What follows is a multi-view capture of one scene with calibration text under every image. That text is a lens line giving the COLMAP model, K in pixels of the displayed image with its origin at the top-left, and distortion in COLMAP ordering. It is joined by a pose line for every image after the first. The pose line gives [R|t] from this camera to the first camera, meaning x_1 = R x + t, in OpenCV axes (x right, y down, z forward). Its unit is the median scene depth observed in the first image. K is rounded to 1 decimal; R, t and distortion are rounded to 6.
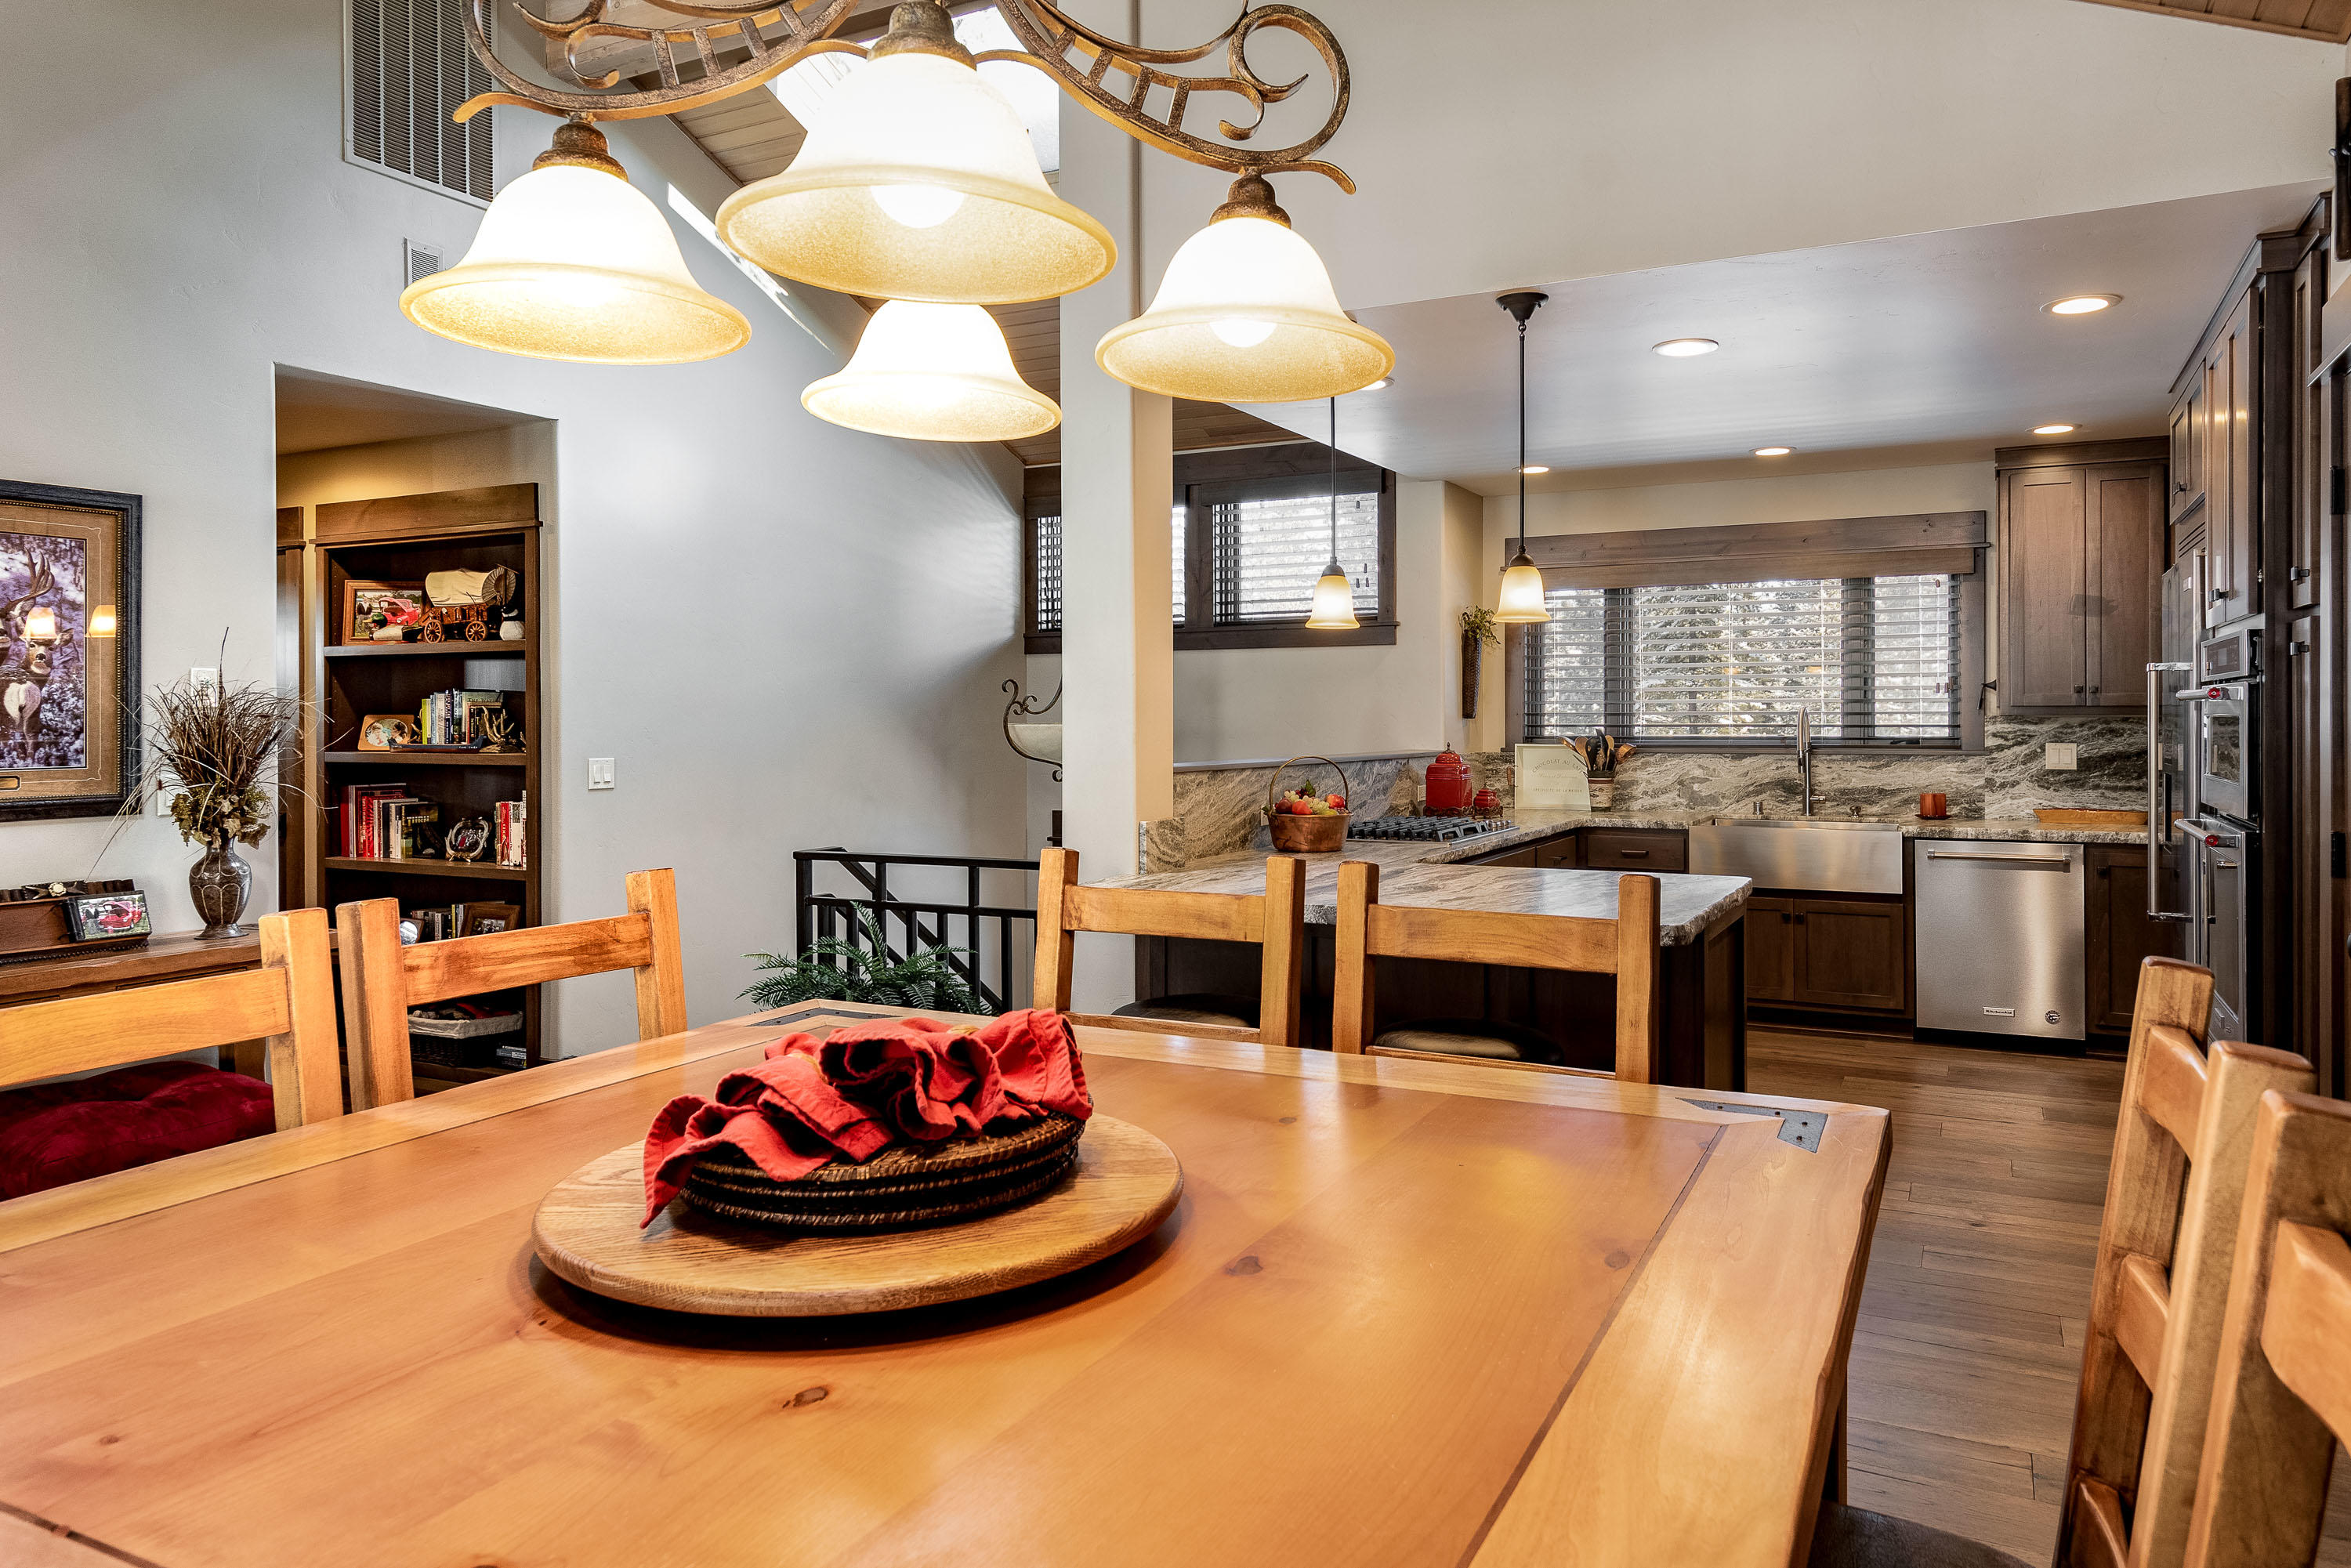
lens RADIAL K [[1555.8, 0, 1207.4], [0, 1555.8, 722.3], [0, 0, 1]] dist [-0.000341, -0.000852]
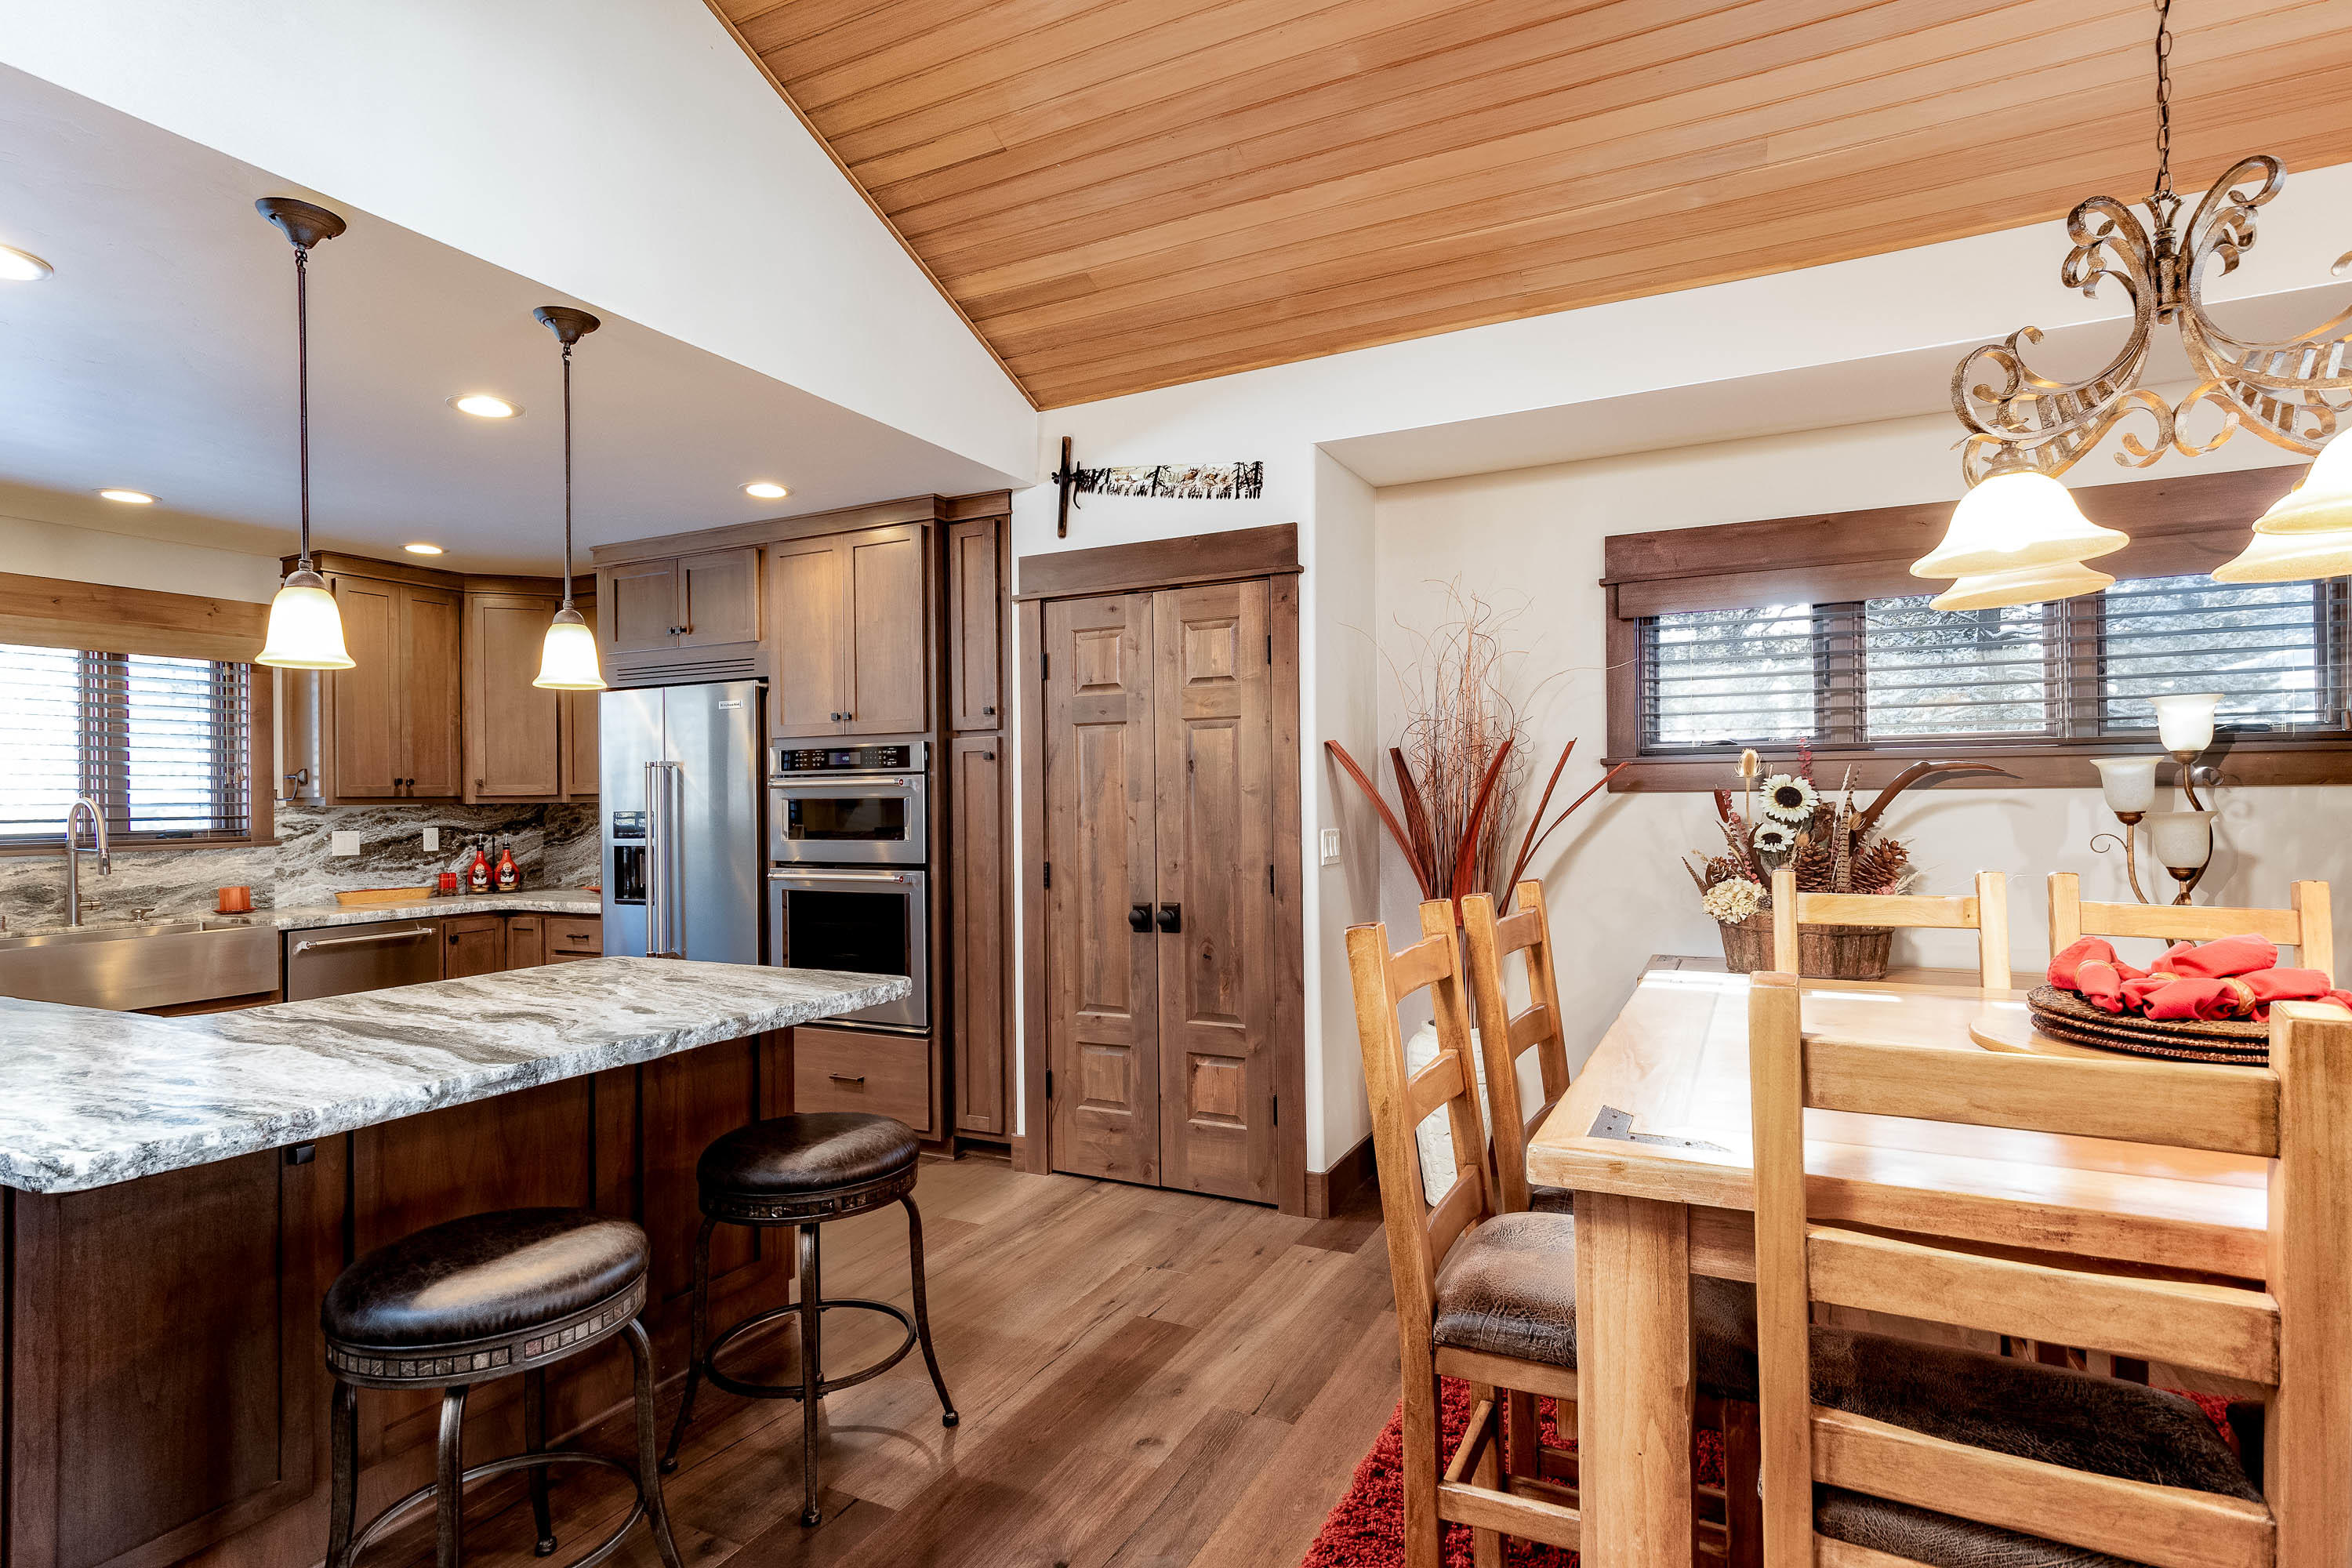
lens RADIAL K [[1199.0, 0, 1179.2], [0, 1199.0, 790.8], [0, 0, 1]] dist [0.011482, -0.001835]
pose [[-0.007708, 0.008070, 0.999938, -0.287205], [0.017872, 0.999809, -0.007932, 0.002216], [-0.999811, 0.017810, -0.007851, 0.410529]]
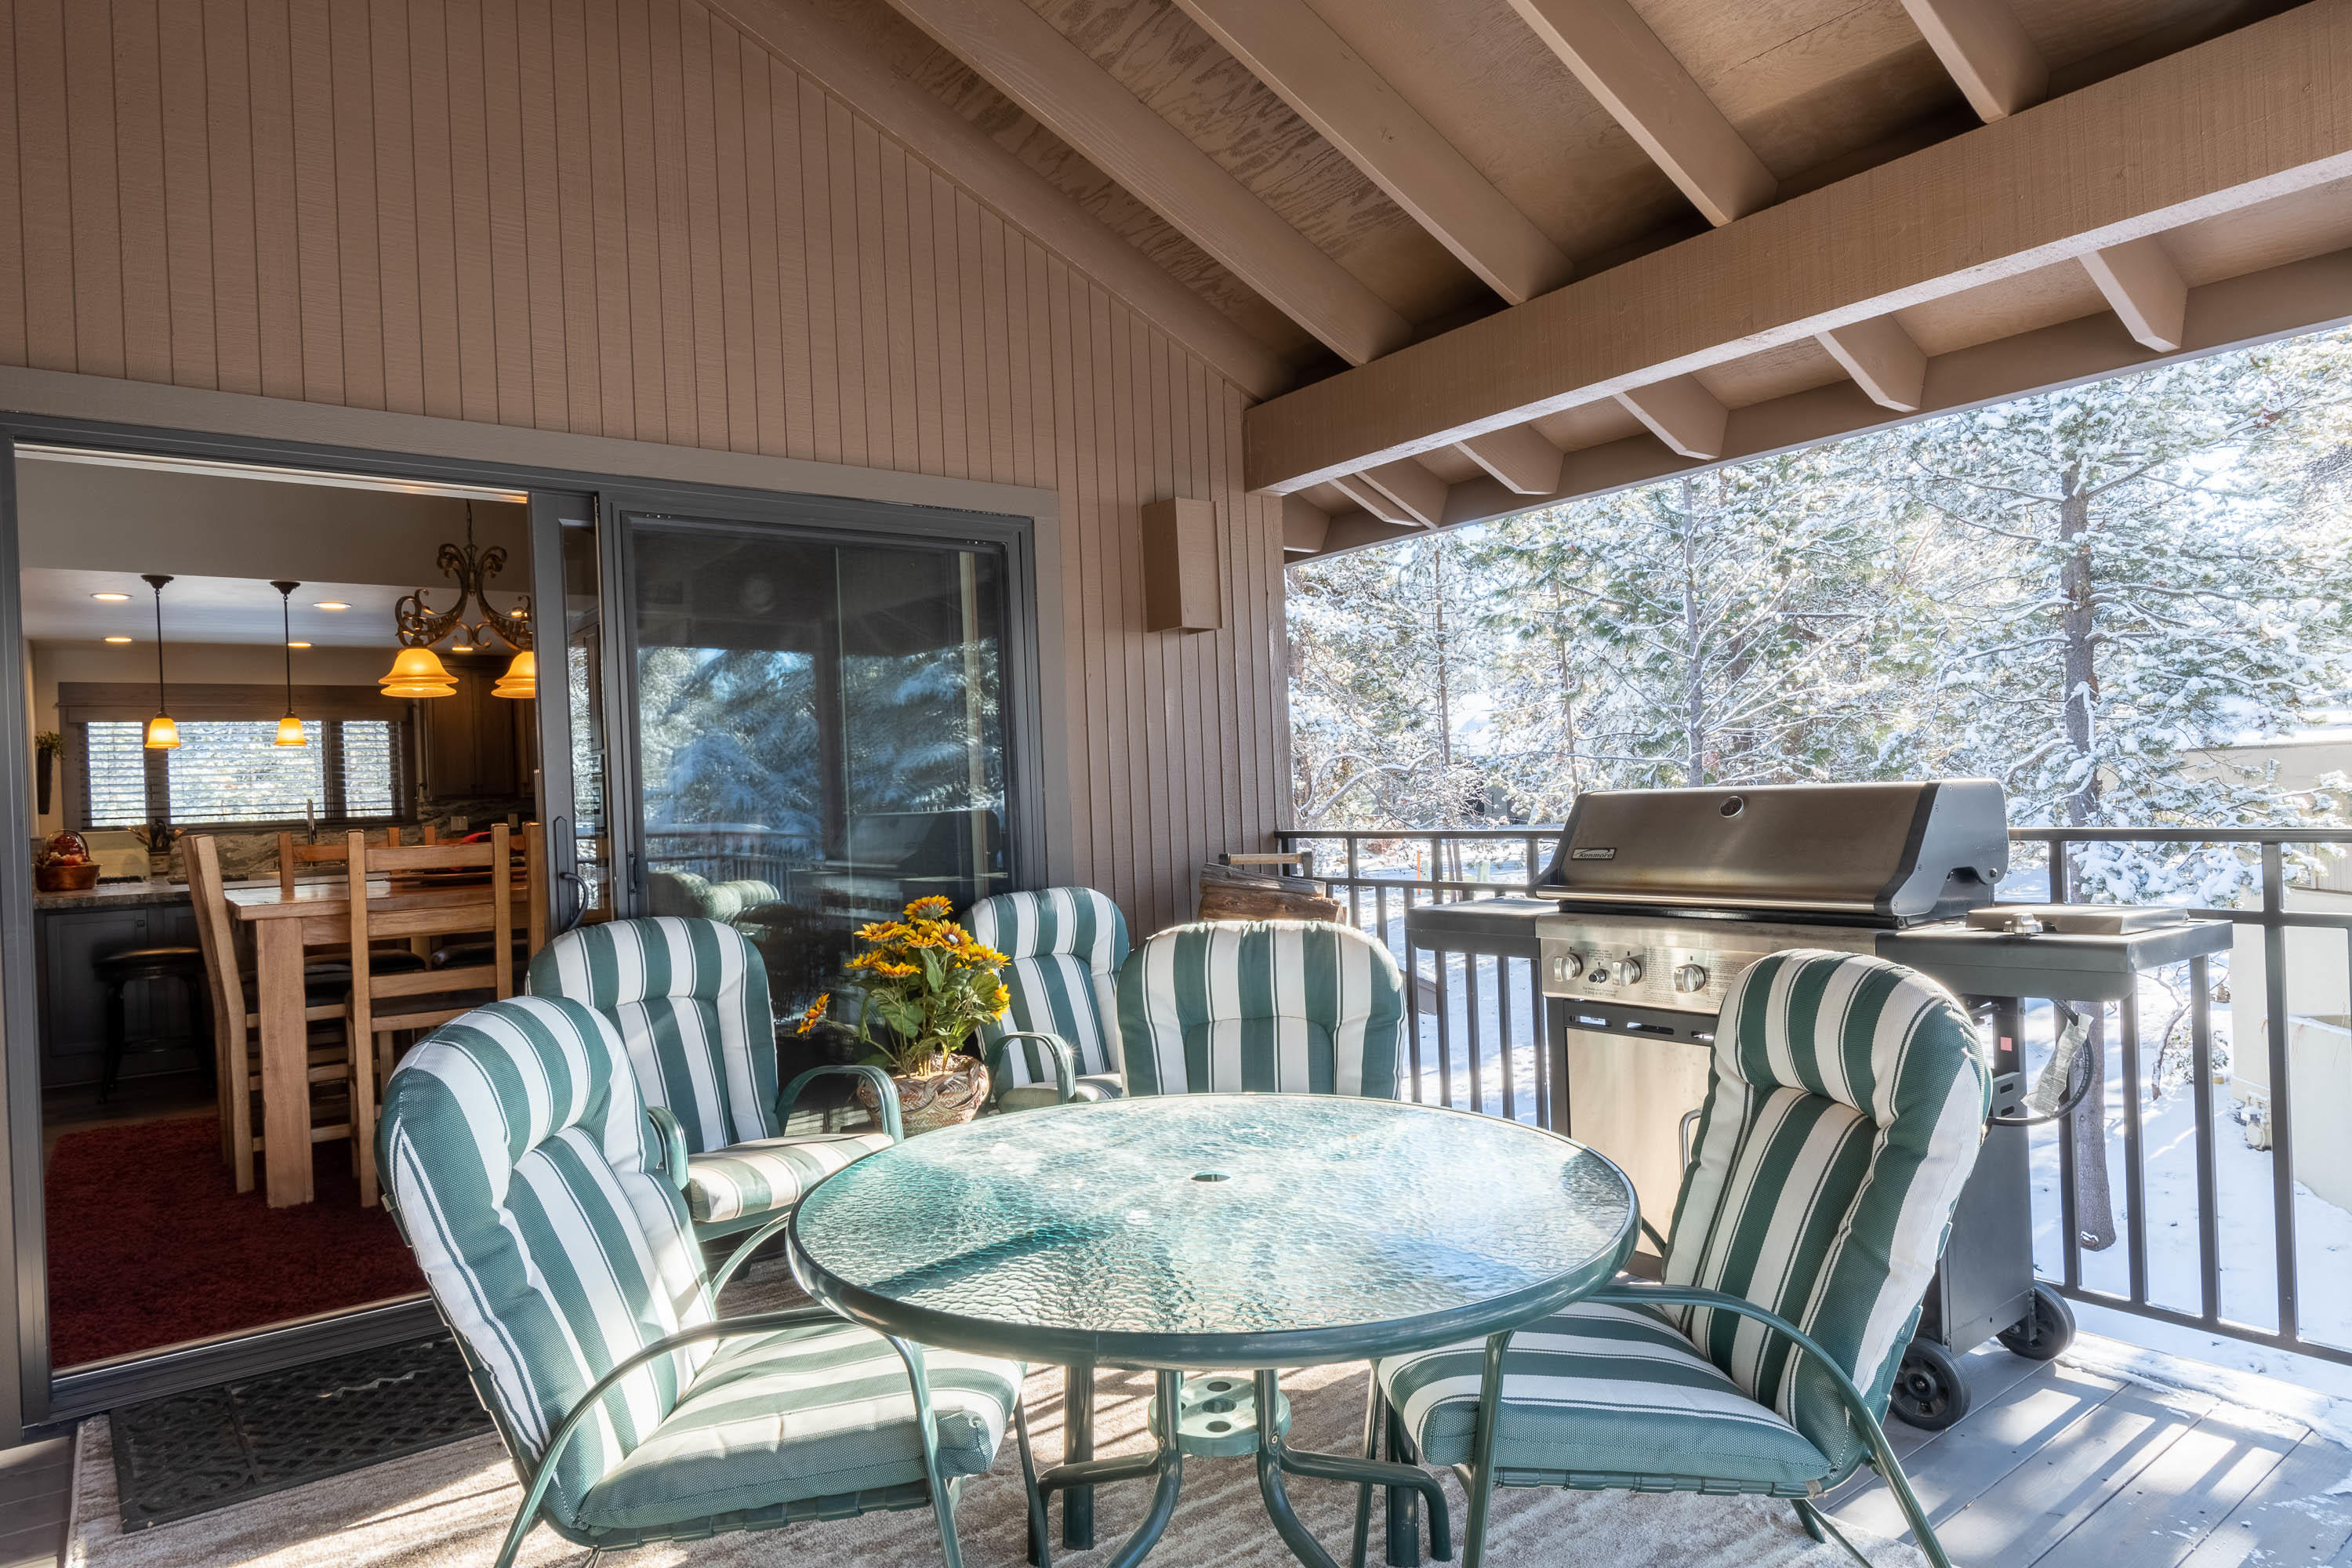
lens RADIAL K [[1421.6, 0, 1173.9], [0, 1421.6, 777.8], [0, 0, 1]] dist [0.007003, -0.000730]
pose [[0.434182, -0.015650, 0.900689, -0.582318], [0.028871, 0.999577, 0.003451, -0.012929], [-0.900362, 0.024505, 0.434451, -0.479606]]
